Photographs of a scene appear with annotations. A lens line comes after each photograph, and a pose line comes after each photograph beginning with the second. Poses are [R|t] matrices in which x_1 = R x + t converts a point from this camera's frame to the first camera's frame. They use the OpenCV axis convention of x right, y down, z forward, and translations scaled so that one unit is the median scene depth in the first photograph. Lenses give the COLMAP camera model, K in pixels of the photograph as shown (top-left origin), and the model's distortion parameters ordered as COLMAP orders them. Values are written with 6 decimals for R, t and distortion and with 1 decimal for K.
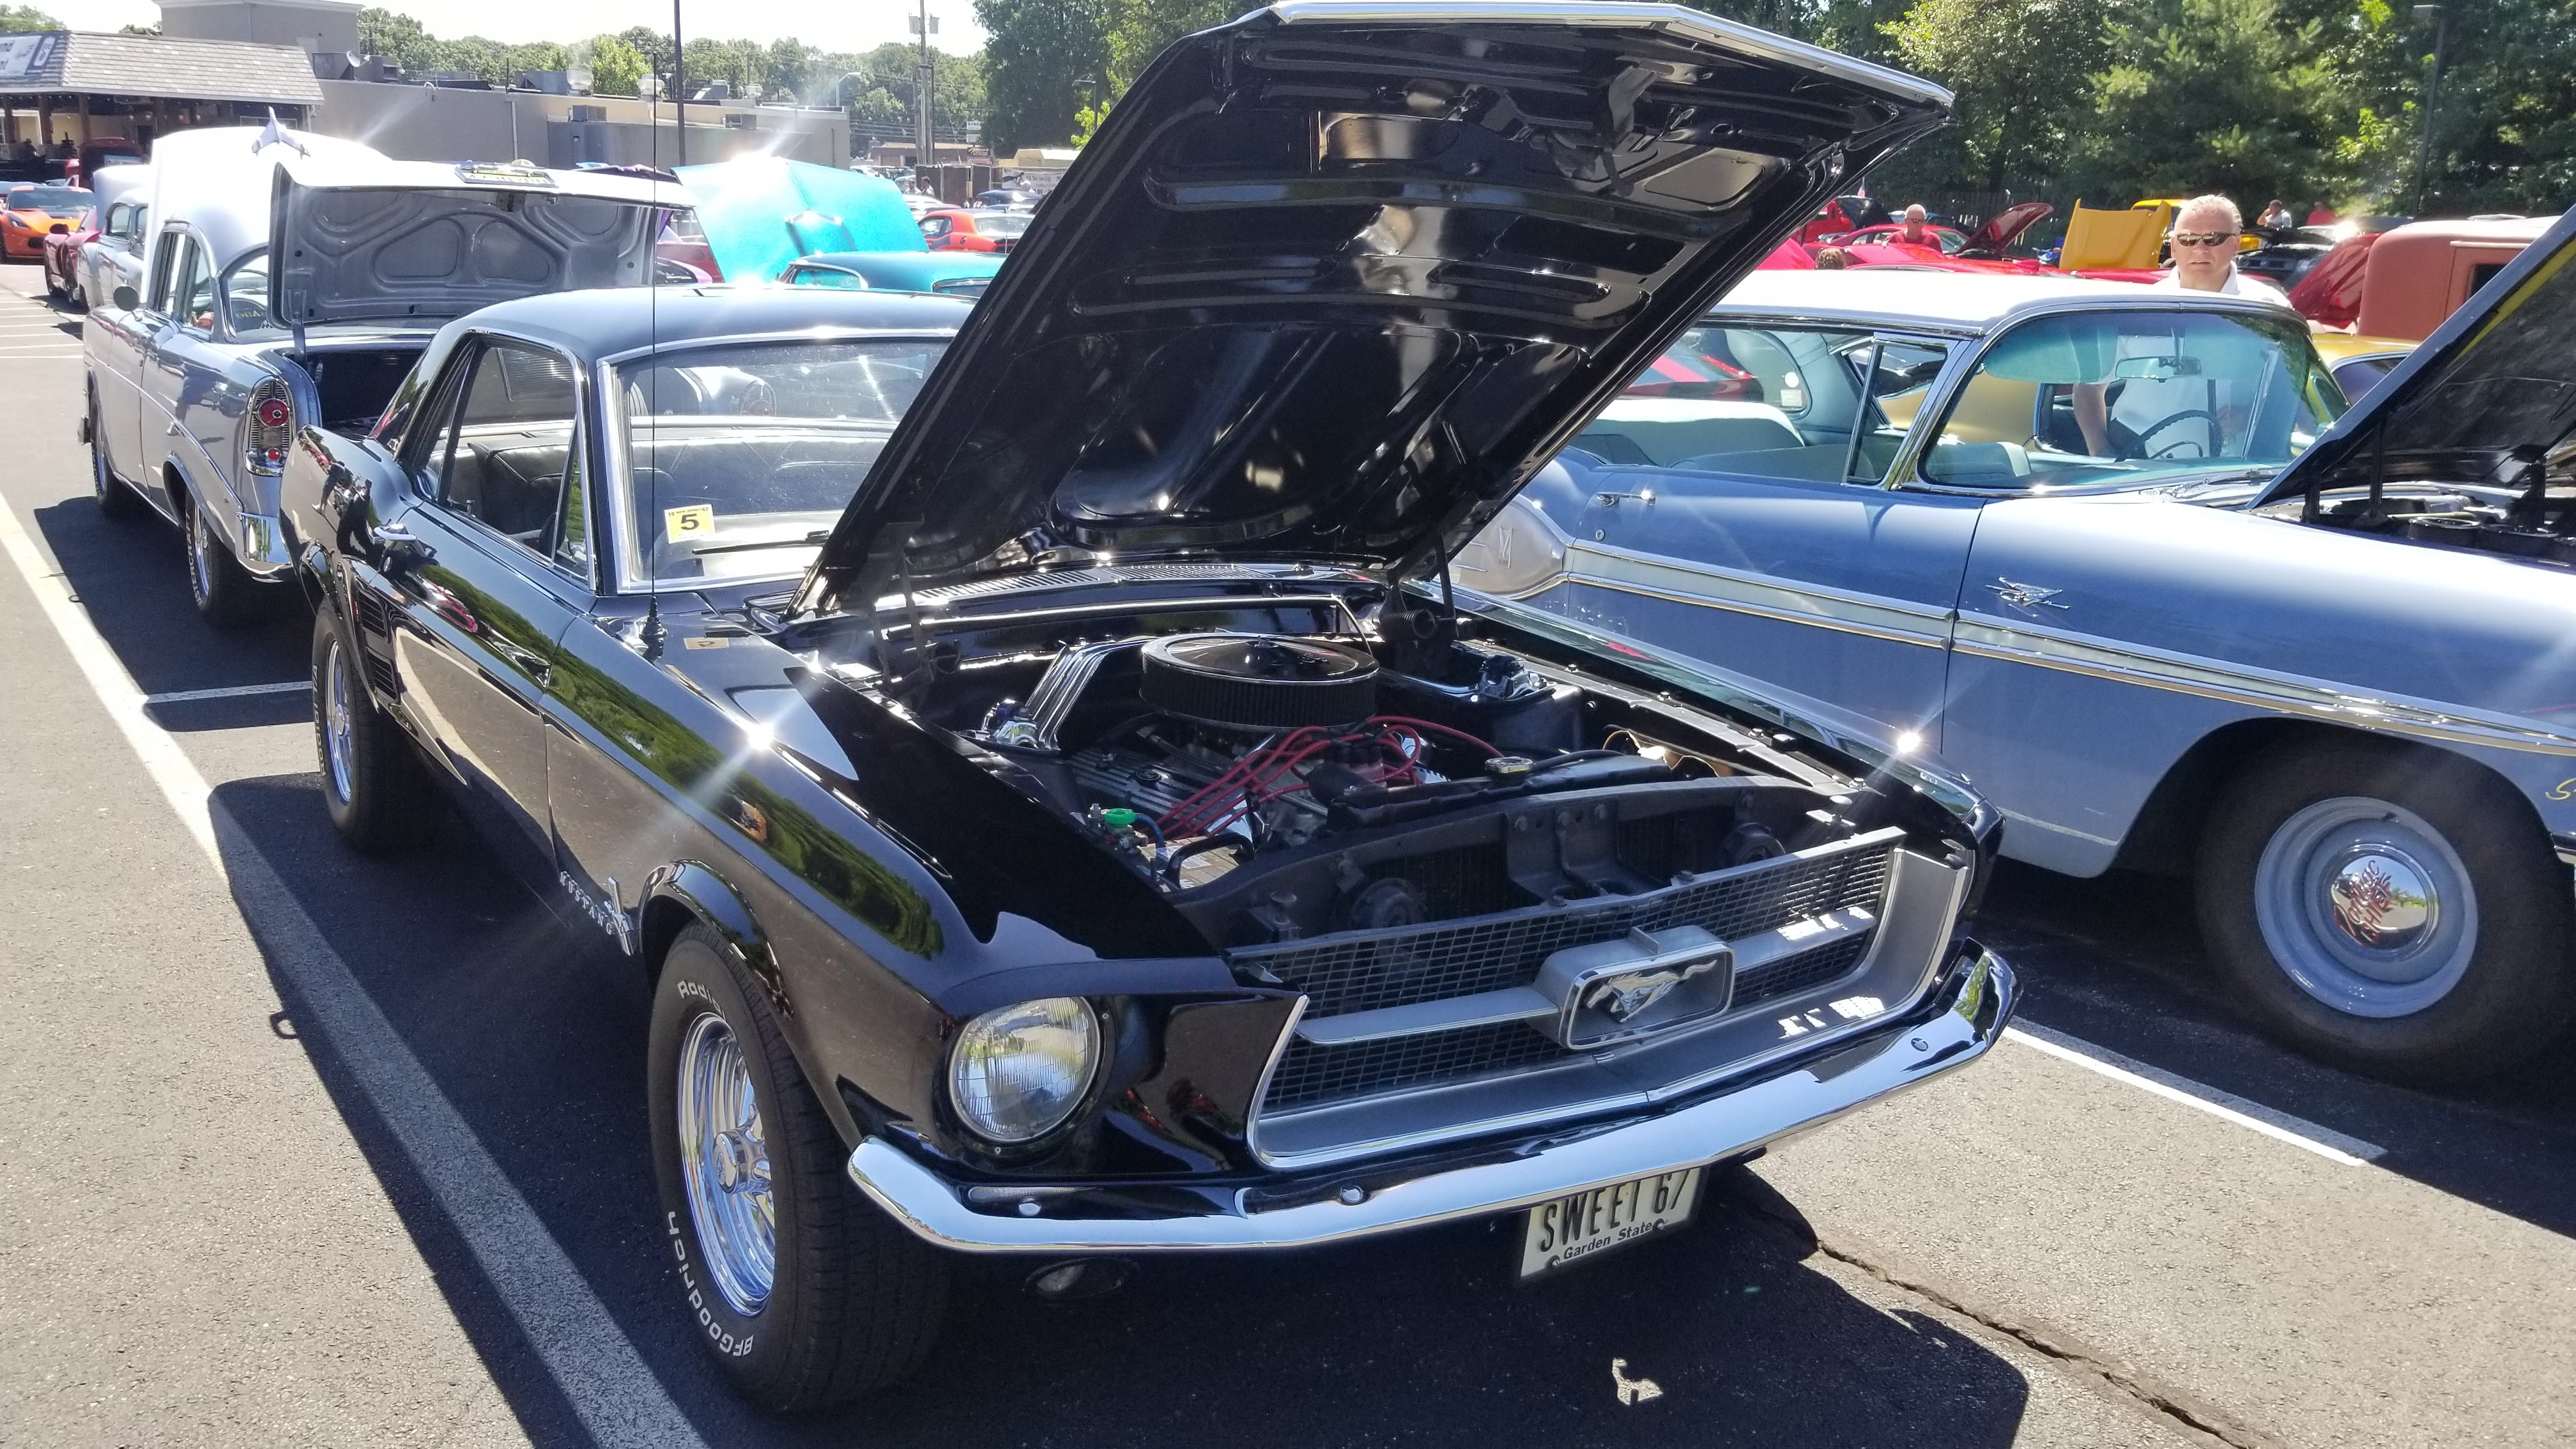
lens RADIAL K [[2015.1, 0, 1250.6], [0, 2015.1, 710.1], [0, 0, 1]] dist [0.003364, -0.008427]
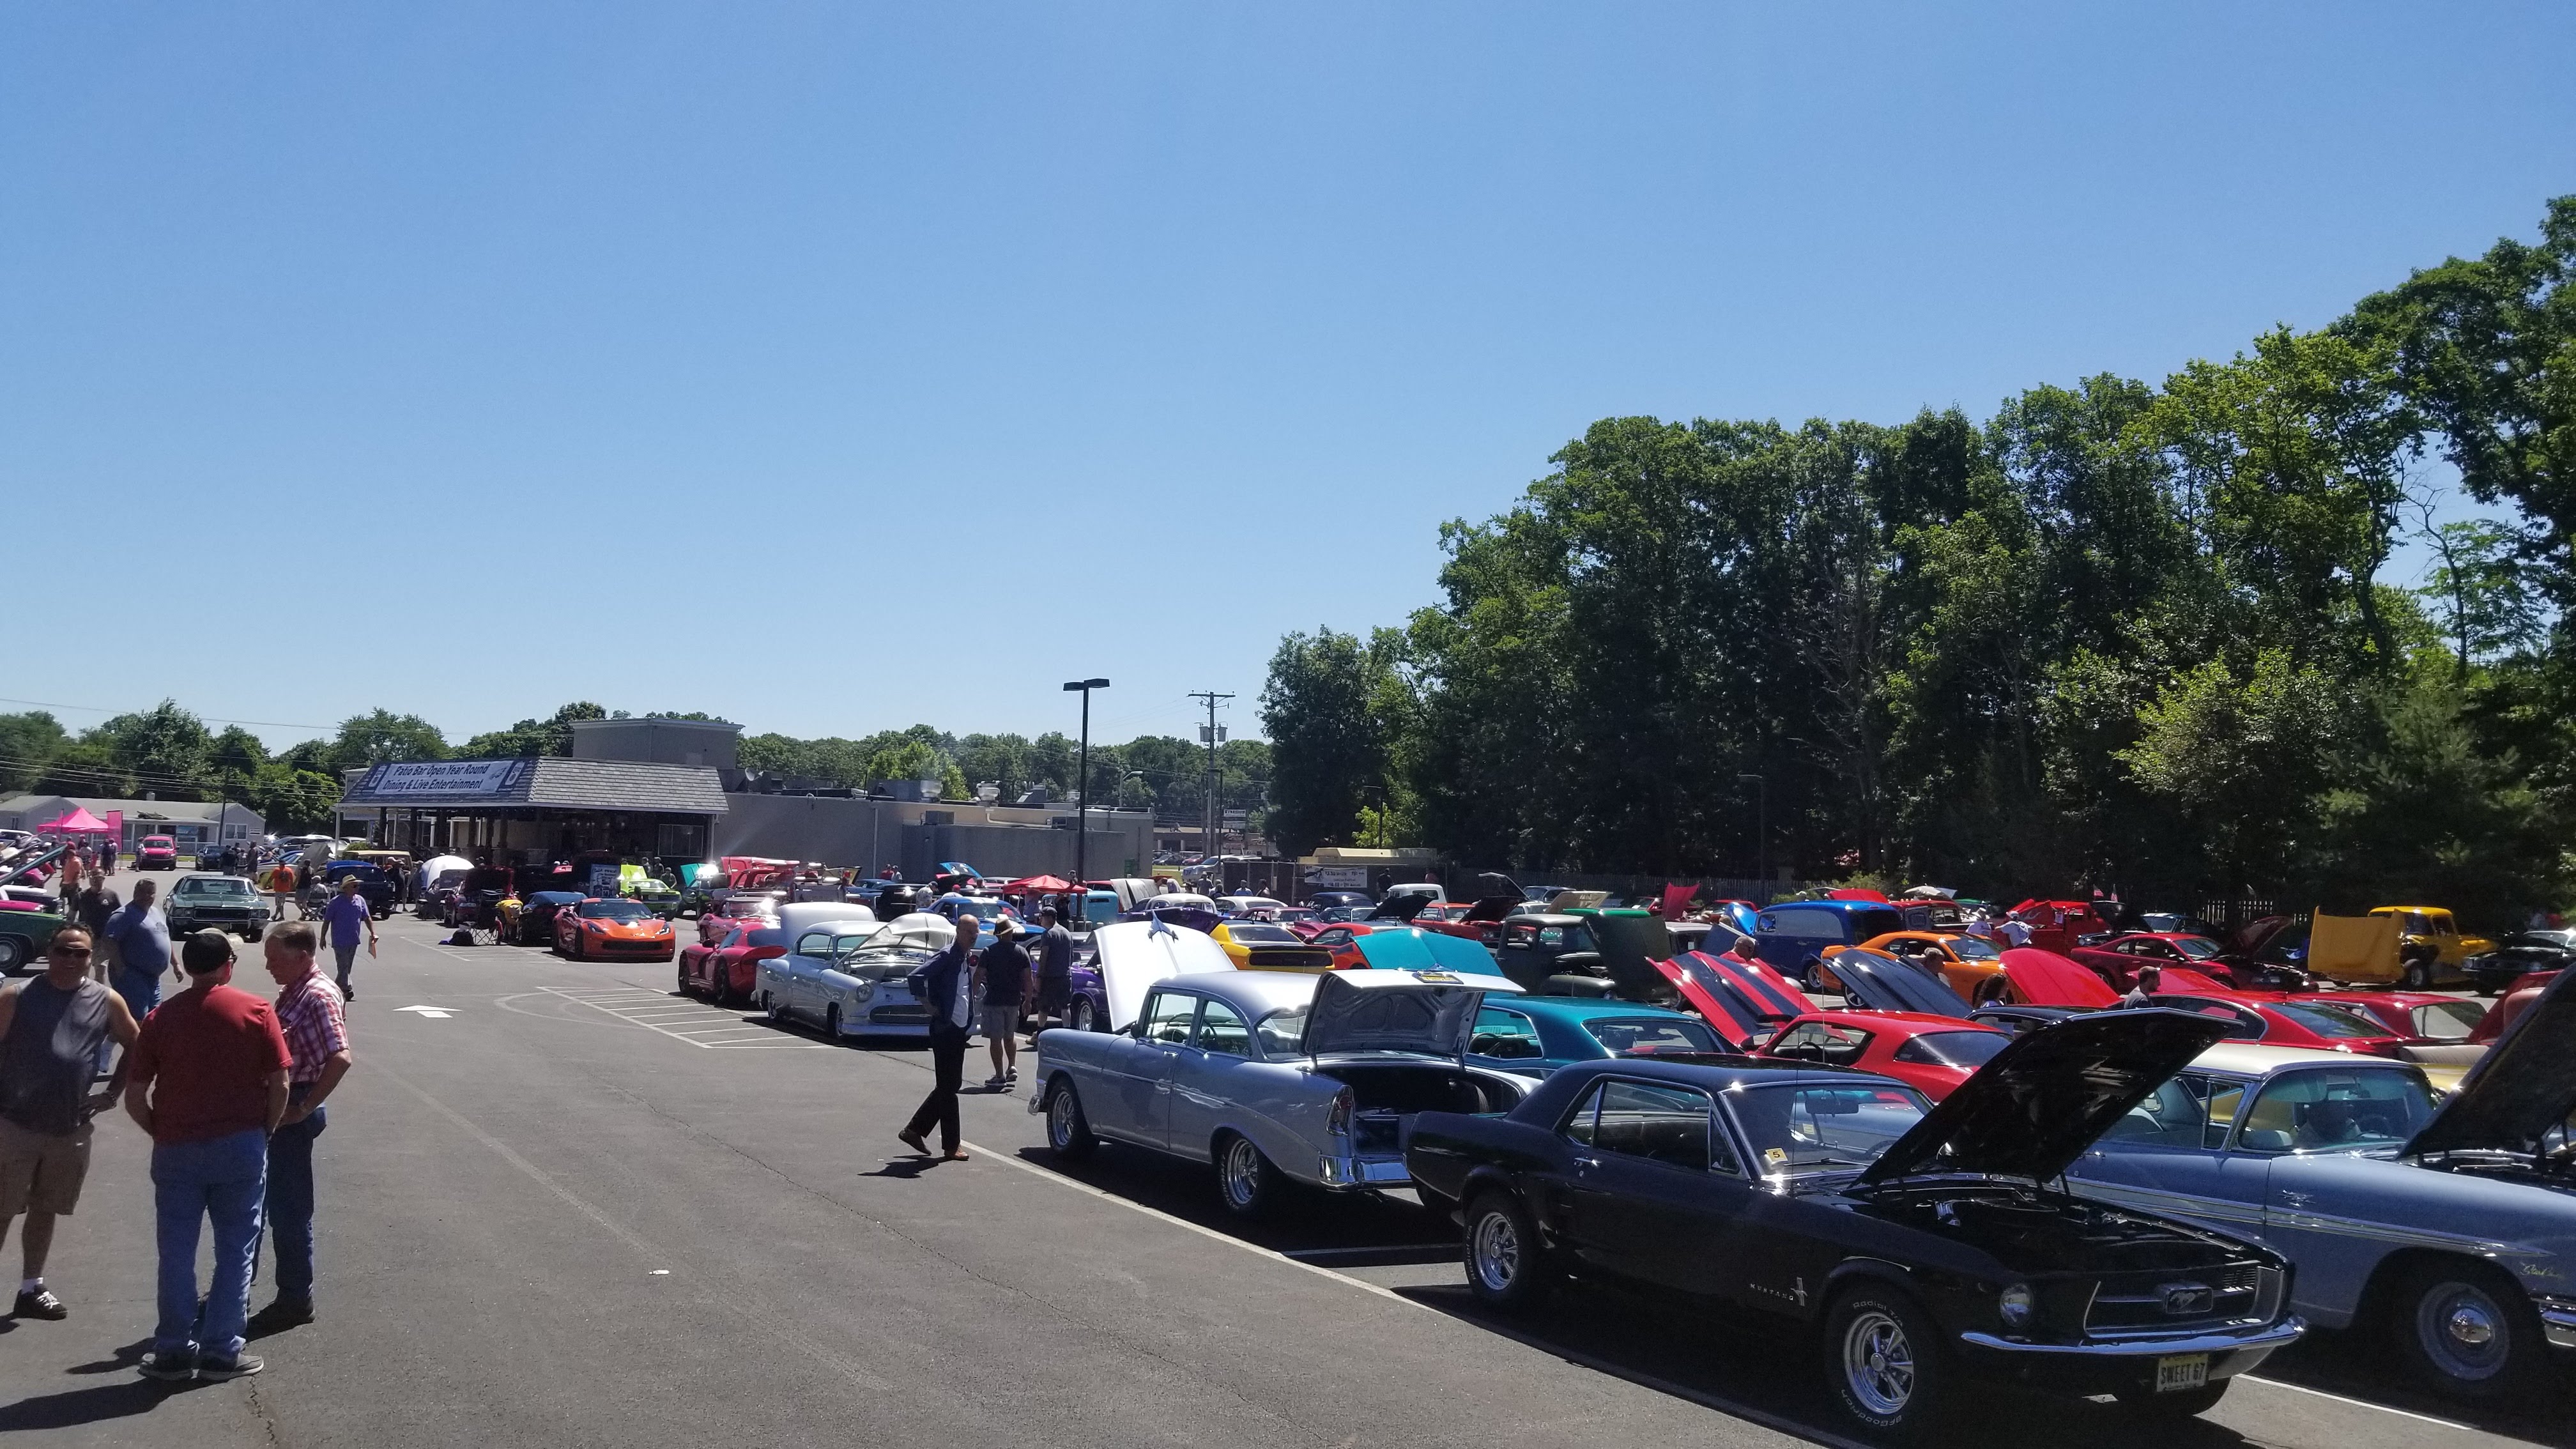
lens RADIAL K [[2008.9, 0, 1281.3], [0, 2008.9, 680.9], [0, 0, 1]] dist [0.000682, -0.008748]
pose [[0.995251, -0.009710, -0.096853, -0.047525], [-0.023644, 0.941096, -0.337312, 0.016577], [0.094423, 0.338000, 0.936397, -0.127898]]
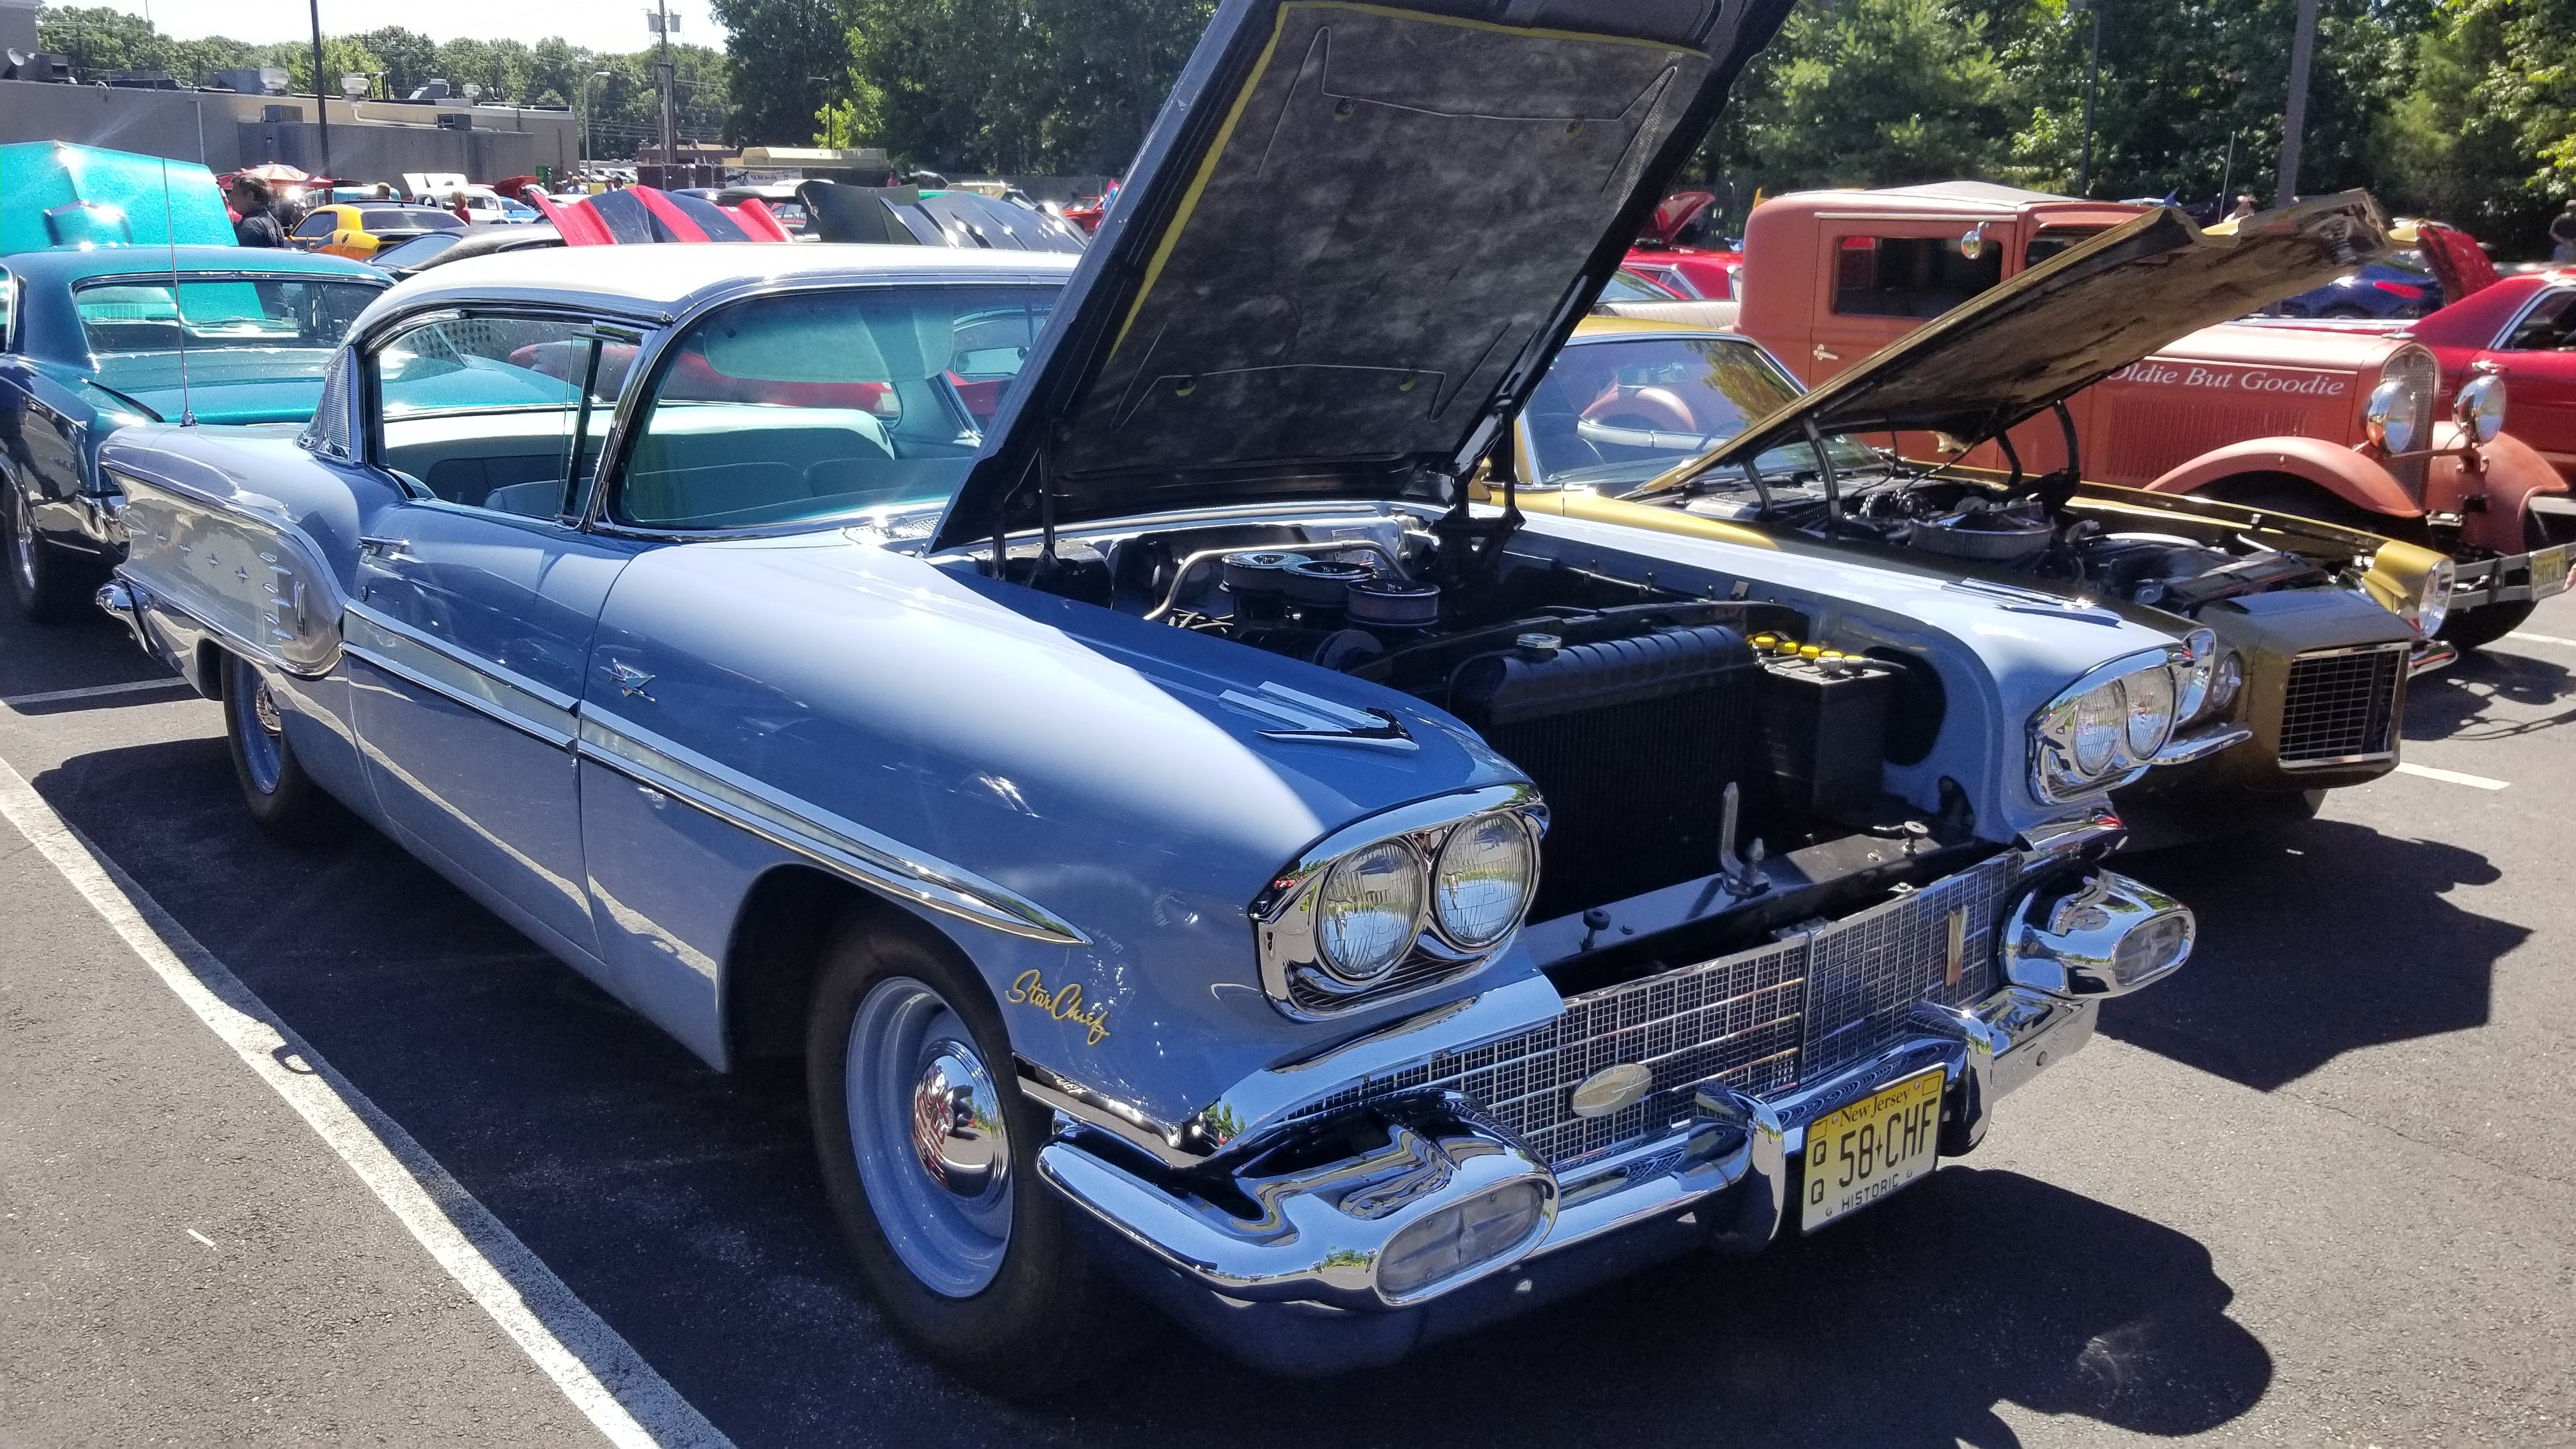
lens RADIAL K [[2008.9, 0, 1281.3], [0, 2008.9, 680.9], [0, 0, 1]] dist [0.000682, -0.008748]
pose [[0.993423, -0.034453, 0.109198, 0.048460], [0.035831, 0.999301, -0.010686, -0.003773], [-0.108754, 0.014528, 0.993963, 0.024103]]
